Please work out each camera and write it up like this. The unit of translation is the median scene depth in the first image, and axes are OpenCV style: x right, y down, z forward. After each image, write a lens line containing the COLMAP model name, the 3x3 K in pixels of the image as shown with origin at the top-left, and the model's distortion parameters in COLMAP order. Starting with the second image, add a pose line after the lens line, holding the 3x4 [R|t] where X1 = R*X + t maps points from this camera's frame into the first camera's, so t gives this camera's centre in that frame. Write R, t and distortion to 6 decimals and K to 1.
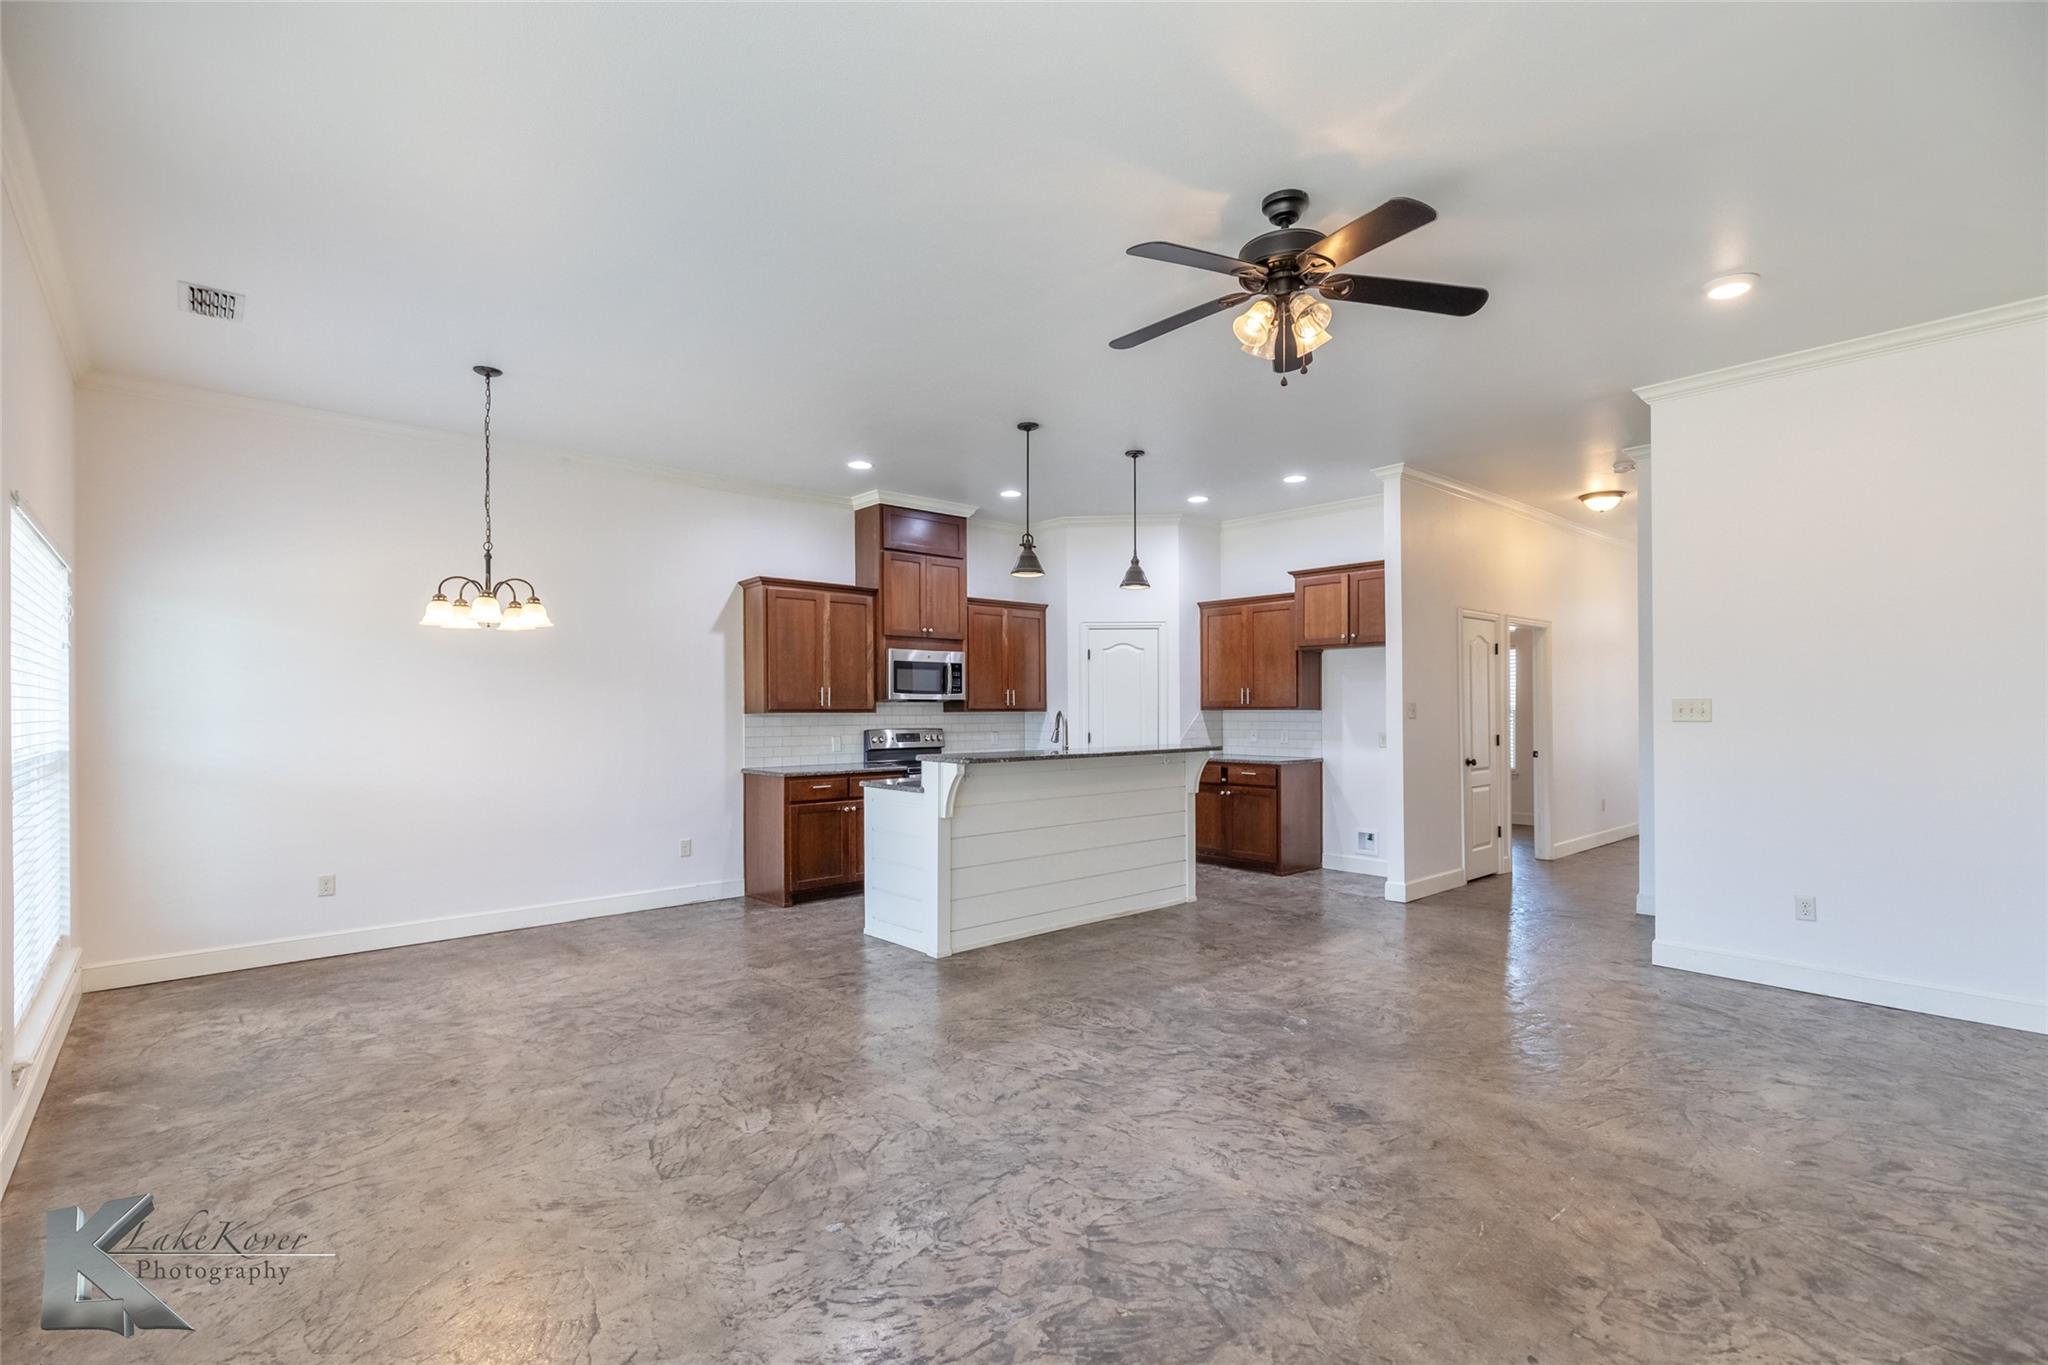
lens RADIAL K [[923.6, 0, 1033.9], [0, 923.6, 697.9], [0, 0, 1]] dist [0.009262, -0.001847]
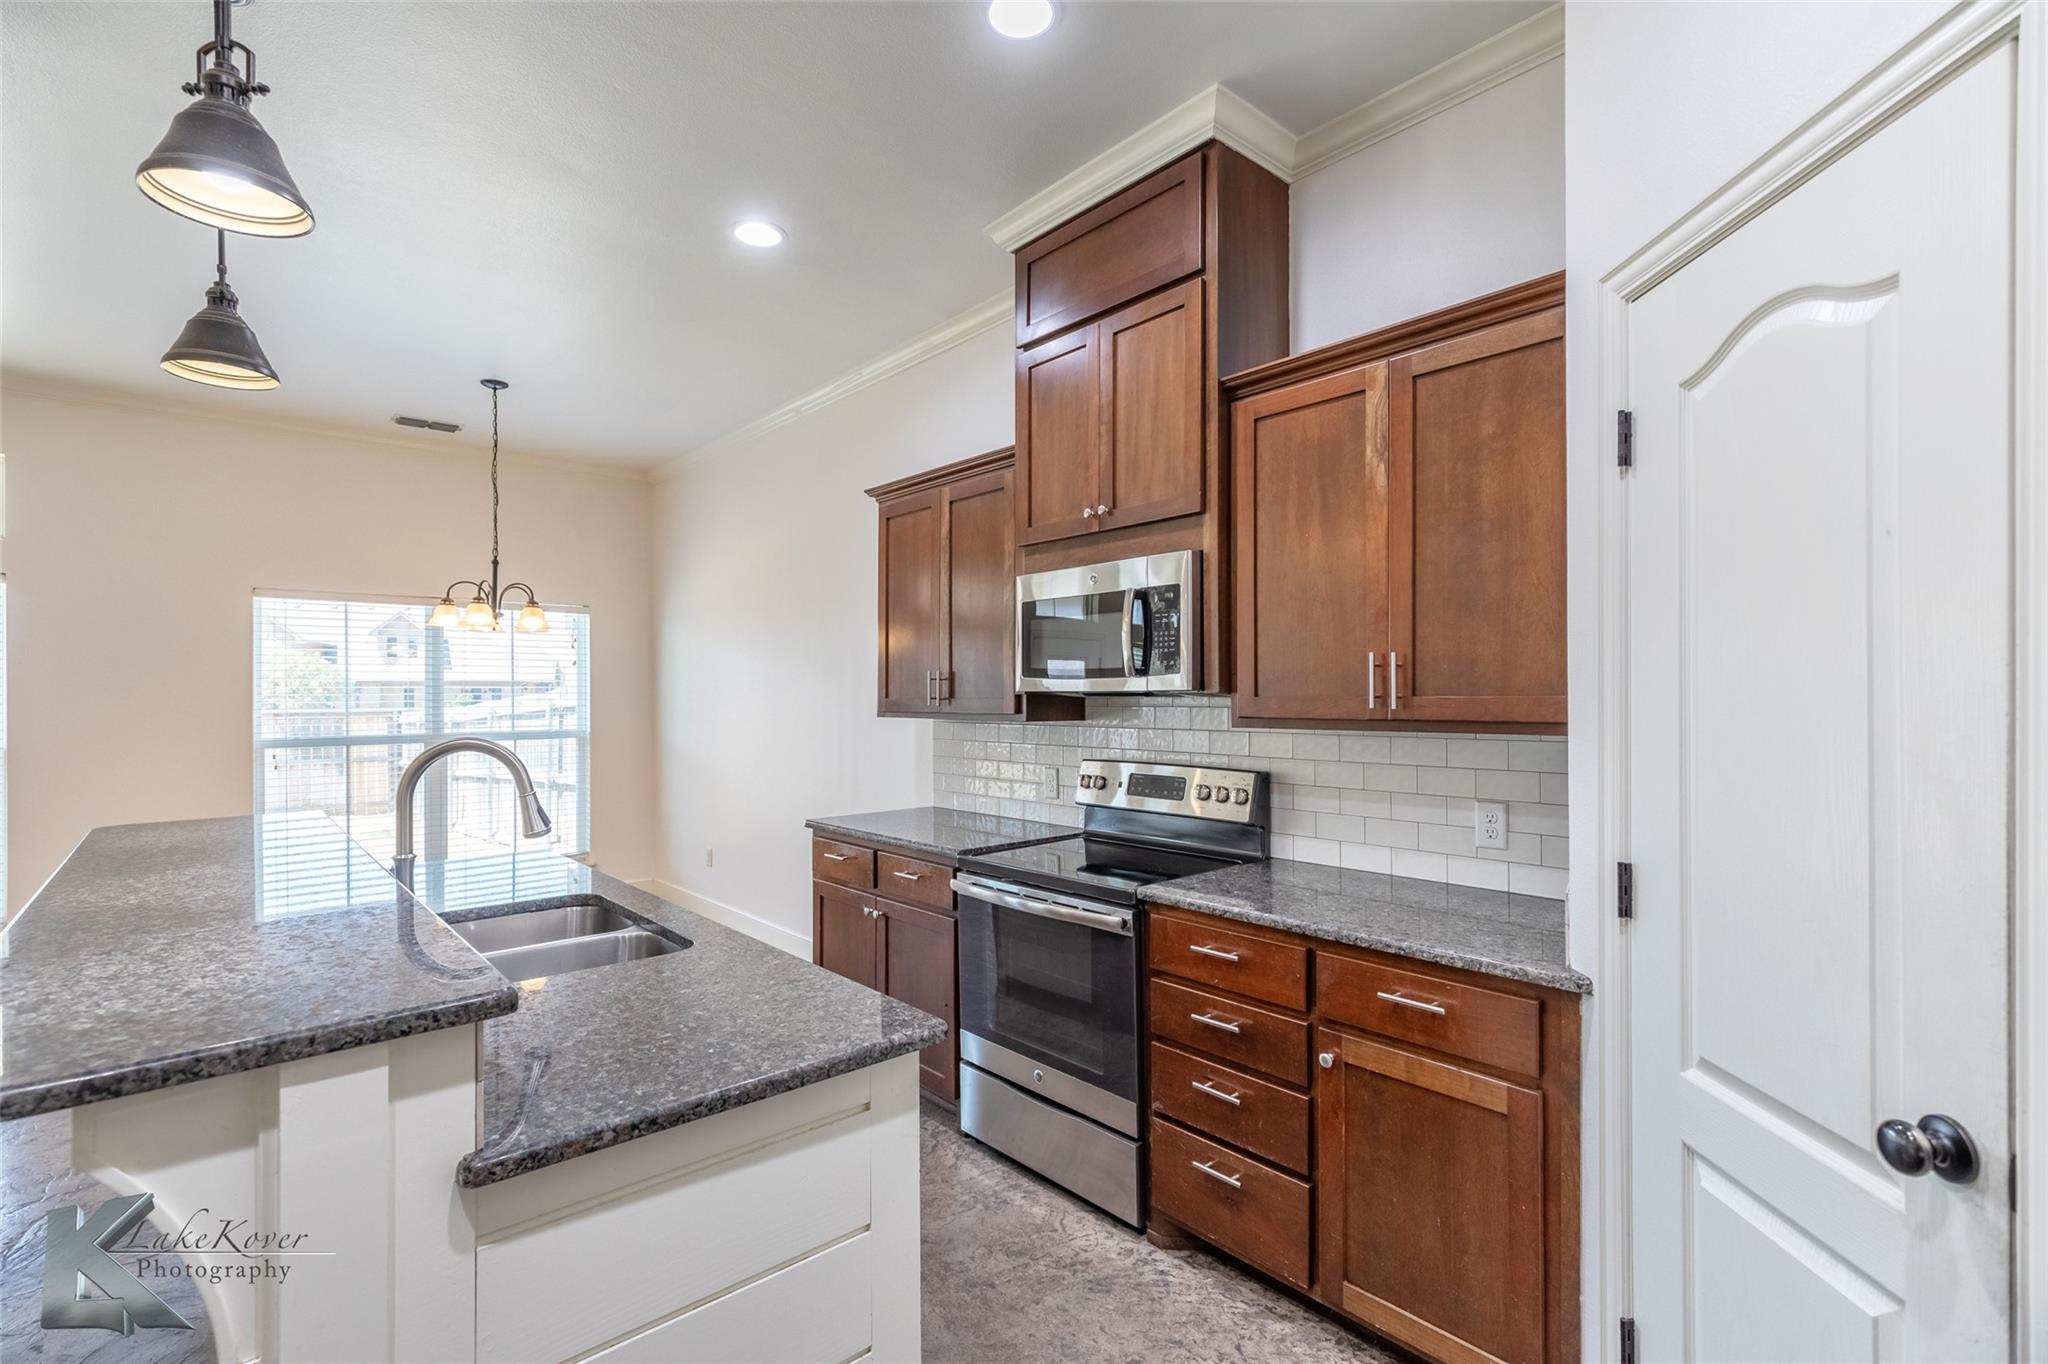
lens RADIAL K [[923.6, 0, 1025.8], [0, 923.6, 692.8], [0, 0, 1]] dist [0.009262, -0.001847]
pose [[-0.009505, -0.001367, -0.999954, 0.361480], [0.014078, 0.999900, -0.001500, 0.003217], [0.999856, -0.014091, -0.009485, 1.296553]]
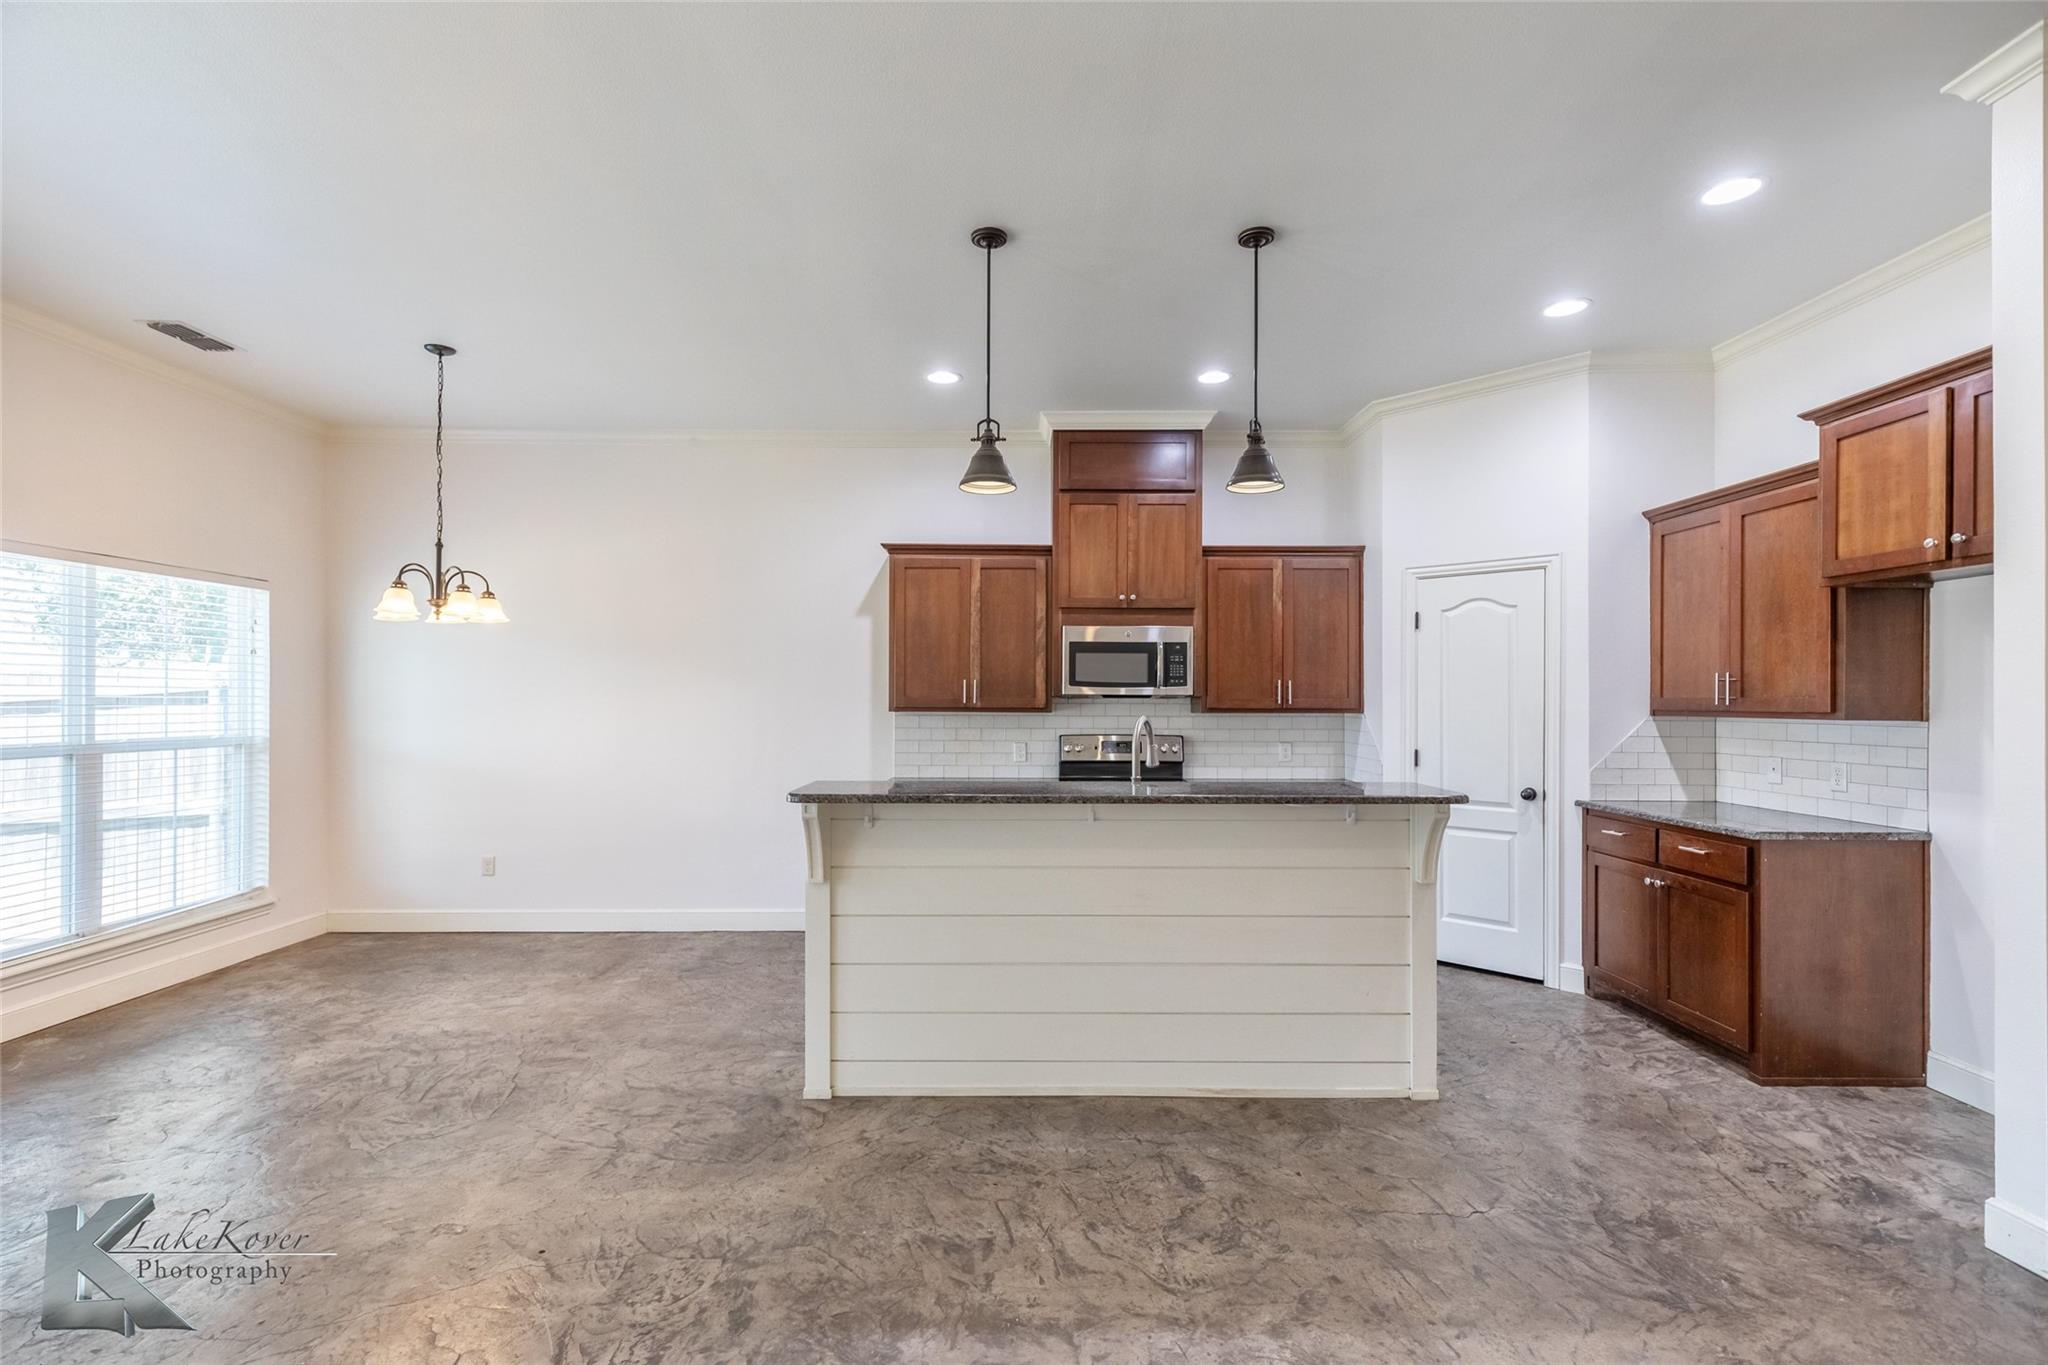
lens RADIAL K [[923.6, 0, 1028.6], [0, 923.6, 691.8], [0, 0, 1]] dist [0.009262, -0.001847]
pose [[0.751913, 0.000478, -0.659262, 0.394137], [0.001637, 0.999995, 0.002592, -0.003557], [0.659260, -0.003028, 0.751909, 0.553088]]
